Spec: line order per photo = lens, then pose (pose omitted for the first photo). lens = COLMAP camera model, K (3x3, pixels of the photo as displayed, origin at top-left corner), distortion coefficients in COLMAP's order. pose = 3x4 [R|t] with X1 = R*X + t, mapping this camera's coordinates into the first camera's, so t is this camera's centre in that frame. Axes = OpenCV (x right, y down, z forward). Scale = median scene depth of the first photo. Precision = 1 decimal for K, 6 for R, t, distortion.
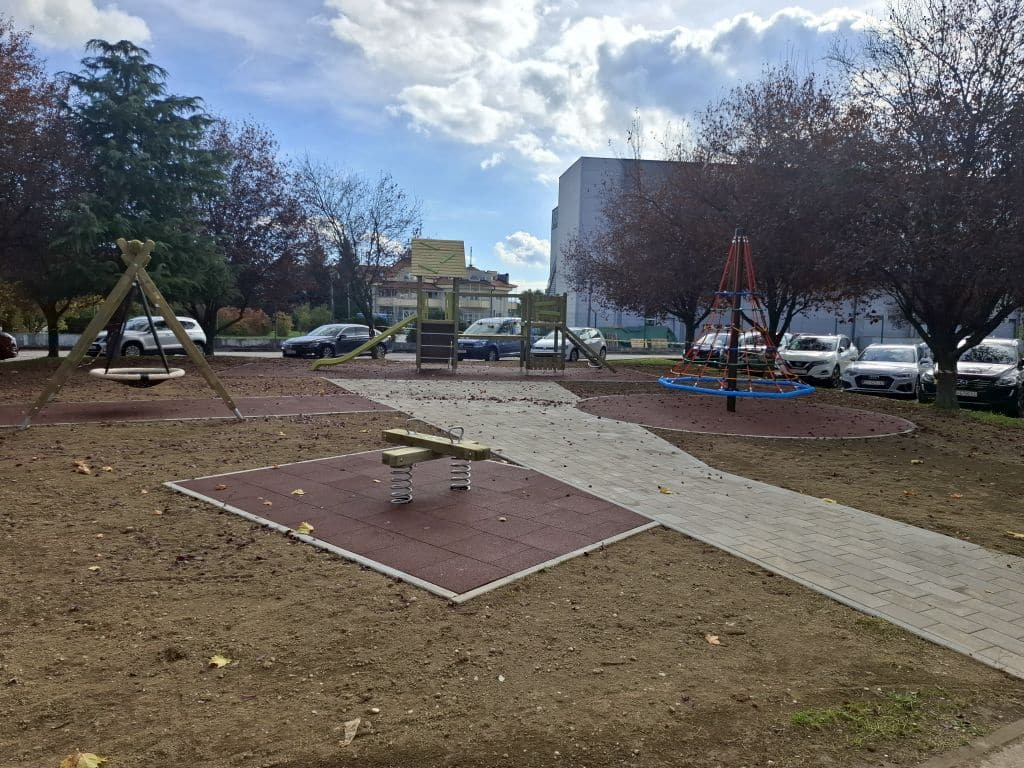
lens RADIAL K [[697.5, 0, 512.0], [0, 697.5, 384.0], [0, 0, 1]] dist [0.152570, -0.194485]
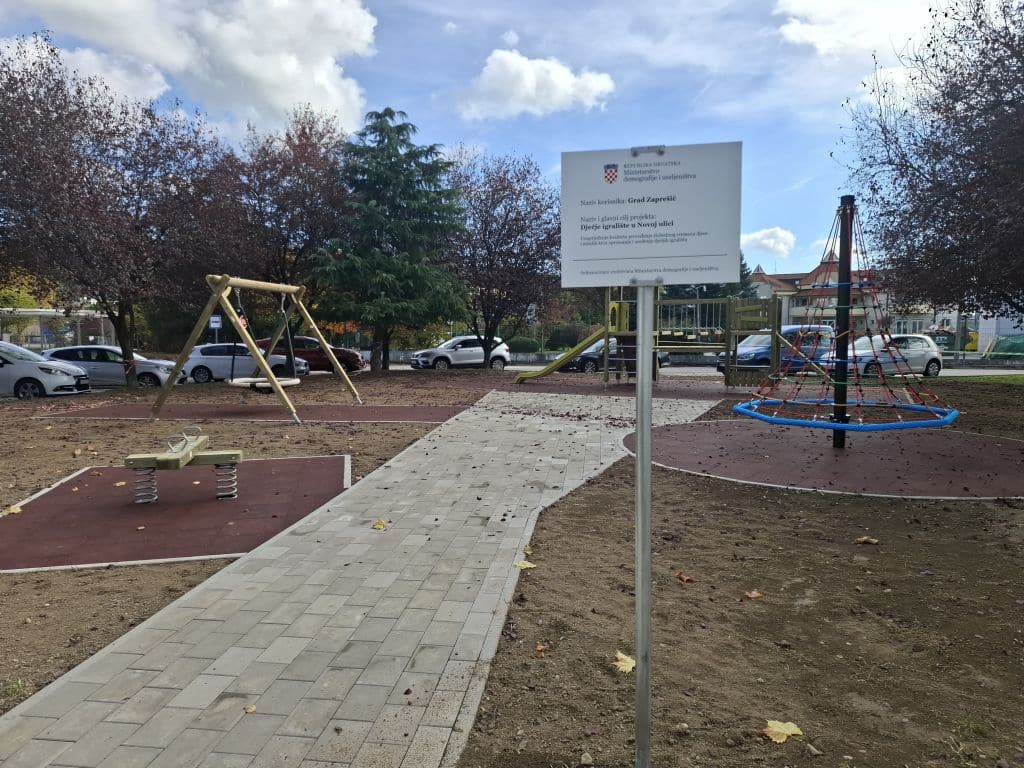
lens RADIAL K [[697.5, 0, 512.0], [0, 697.5, 384.0], [0, 0, 1]] dist [0.152570, -0.194485]
pose [[0.816918, 0.017131, -0.576499, 0.569675], [-0.029295, 0.999501, -0.011812, -0.010197], [0.576009, 0.026538, 0.817012, 0.258784]]
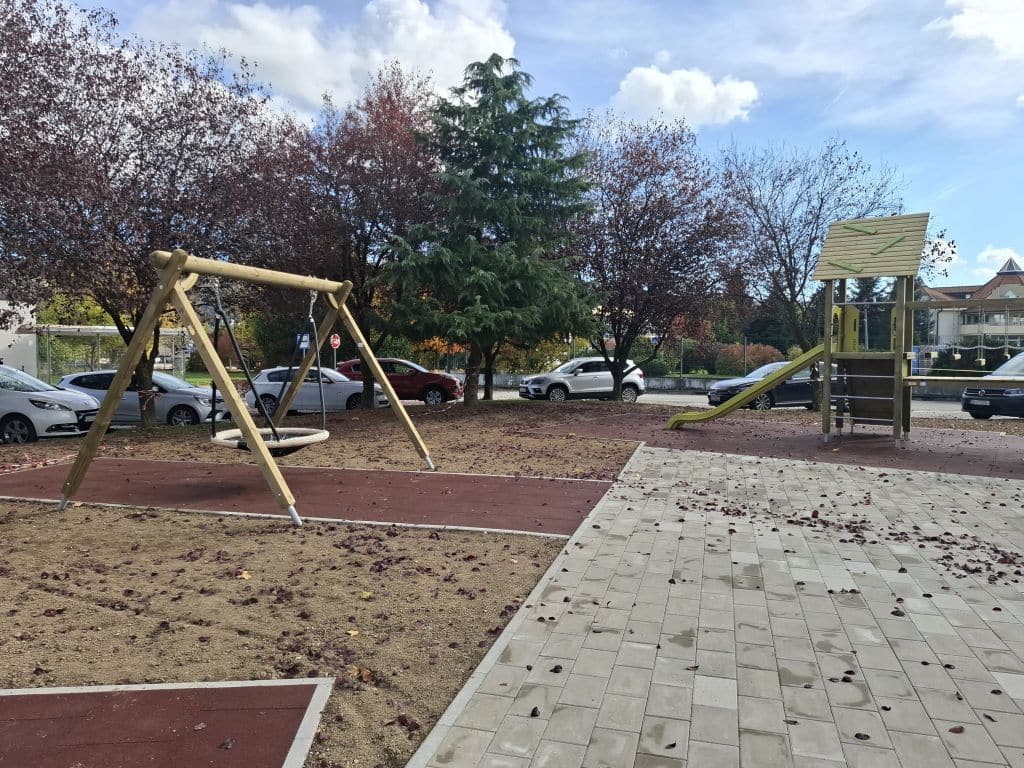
lens RADIAL K [[697.5, 0, 512.0], [0, 697.5, 384.0], [0, 0, 1]] dist [0.152570, -0.194485]
pose [[0.714089, 0.007512, -0.700014, 0.188997], [-0.044390, 0.998416, -0.034569, -0.057774], [0.698646, 0.055759, 0.713292, 0.679631]]
